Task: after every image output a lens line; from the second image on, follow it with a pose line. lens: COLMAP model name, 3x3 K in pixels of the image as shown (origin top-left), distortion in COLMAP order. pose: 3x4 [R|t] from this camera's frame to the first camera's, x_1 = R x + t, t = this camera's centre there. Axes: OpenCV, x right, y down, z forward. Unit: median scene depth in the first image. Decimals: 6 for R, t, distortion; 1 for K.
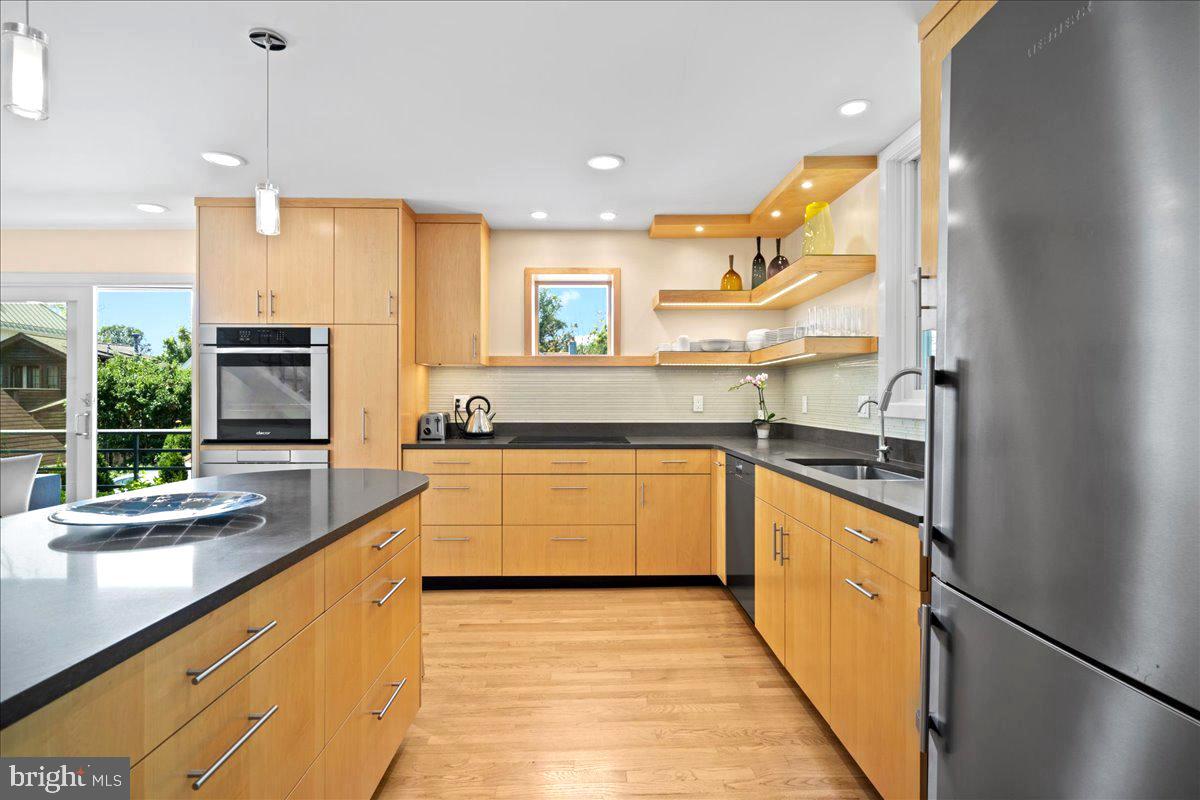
lens RADIAL K [[600.5, 0, 594.9], [0, 600.5, 395.1], [0, 0, 1]] dist [-0.002423, 0.002404]
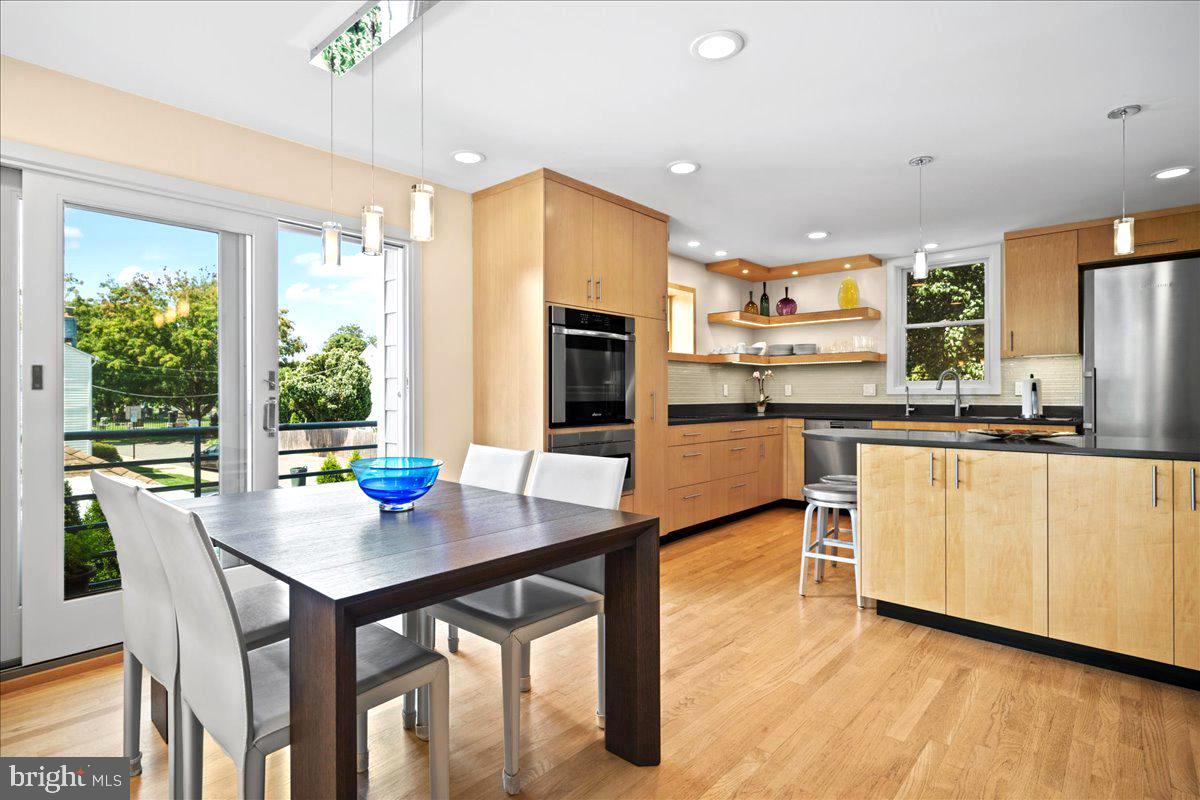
lens RADIAL K [[600.5, 0, 593.2], [0, 600.5, 394.7], [0, 0, 1]] dist [-0.002423, 0.002404]
pose [[0.685588, -0.000034, 0.727990, -1.291825], [-0.002199, 0.999995, 0.002118, 0.026343], [-0.727987, -0.003053, 0.685585, 0.290933]]
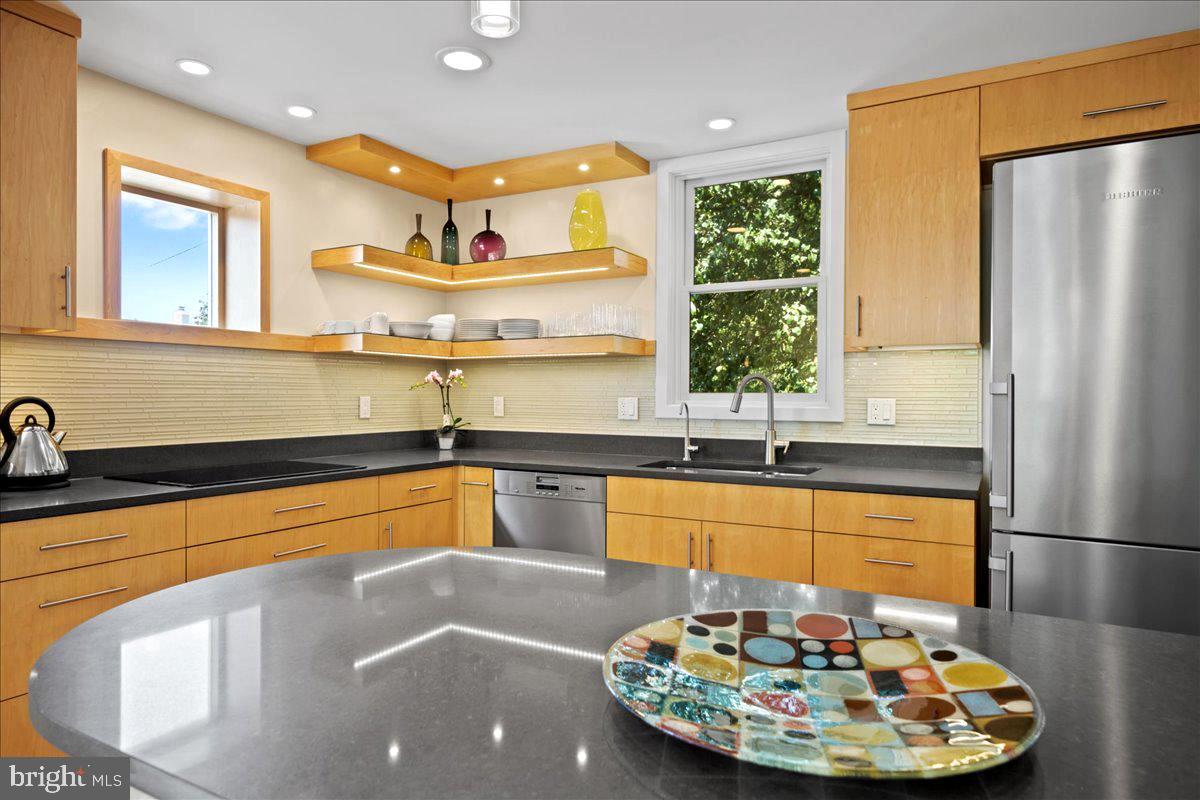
lens RADIAL K [[720.2, 0, 599.2], [0, 720.2, 397.6], [0, 0, 1]] dist [-0.004227, 0.003739]
pose [[0.503862, -0.002247, 0.863781, -0.517008], [-0.007237, 0.999951, 0.006823, -0.006199], [-0.863754, -0.009689, 0.503821, 0.376114]]
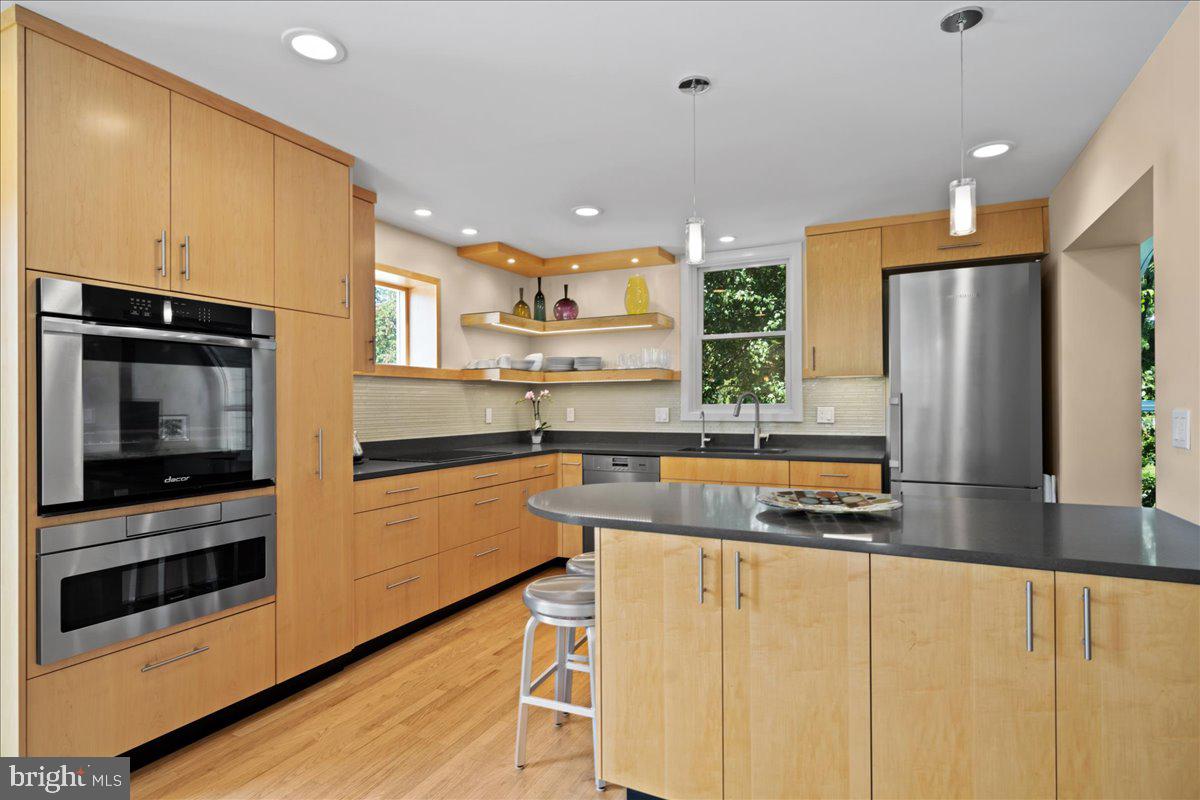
lens RADIAL K [[626.6, 0, 598.1], [0, 626.6, 402.7], [0, 0, 1]] dist [-0.000045, 0.003226]
pose [[0.457322, 0.000987, 0.889301, -0.893050], [0.001083, 0.999998, -0.001666, -0.008965], [-0.889301, 0.001725, 0.457320, 0.353366]]
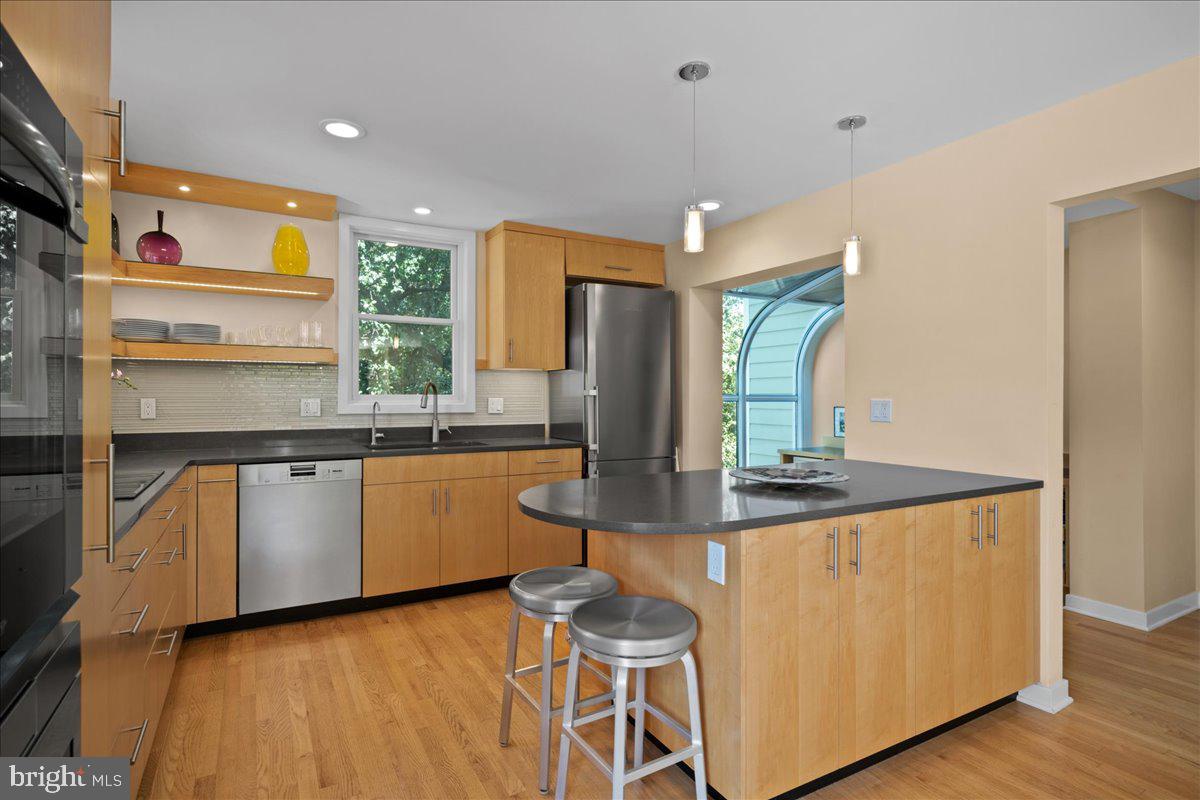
lens RADIAL K [[600.5, 0, 597.0], [0, 600.5, 394.2], [0, 0, 1]] dist [-0.002423, 0.002404]
pose [[-0.477260, 0.001487, 0.878761, -0.765749], [-0.004799, 0.999979, -0.004299, -0.004808], [-0.878749, -0.006269, -0.477243, 0.914273]]
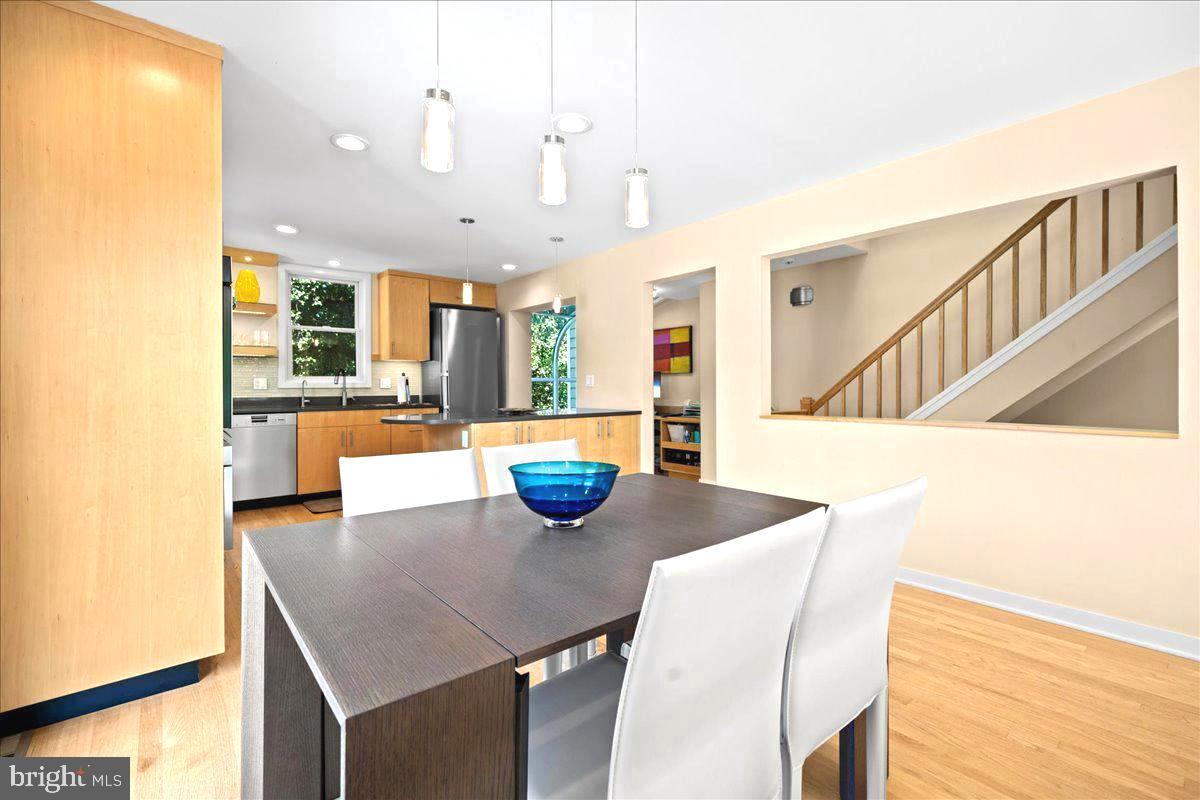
lens RADIAL K [[523.5, 0, 598.9], [0, 523.5, 386.8], [0, 0, 1]] dist [-0.002741, 0.000108]
pose [[-0.622818, 0.004095, 0.782356, -1.330235], [0.002426, 0.999992, -0.003303, 0.031458], [-0.782363, -0.000160, -0.622823, 1.021710]]
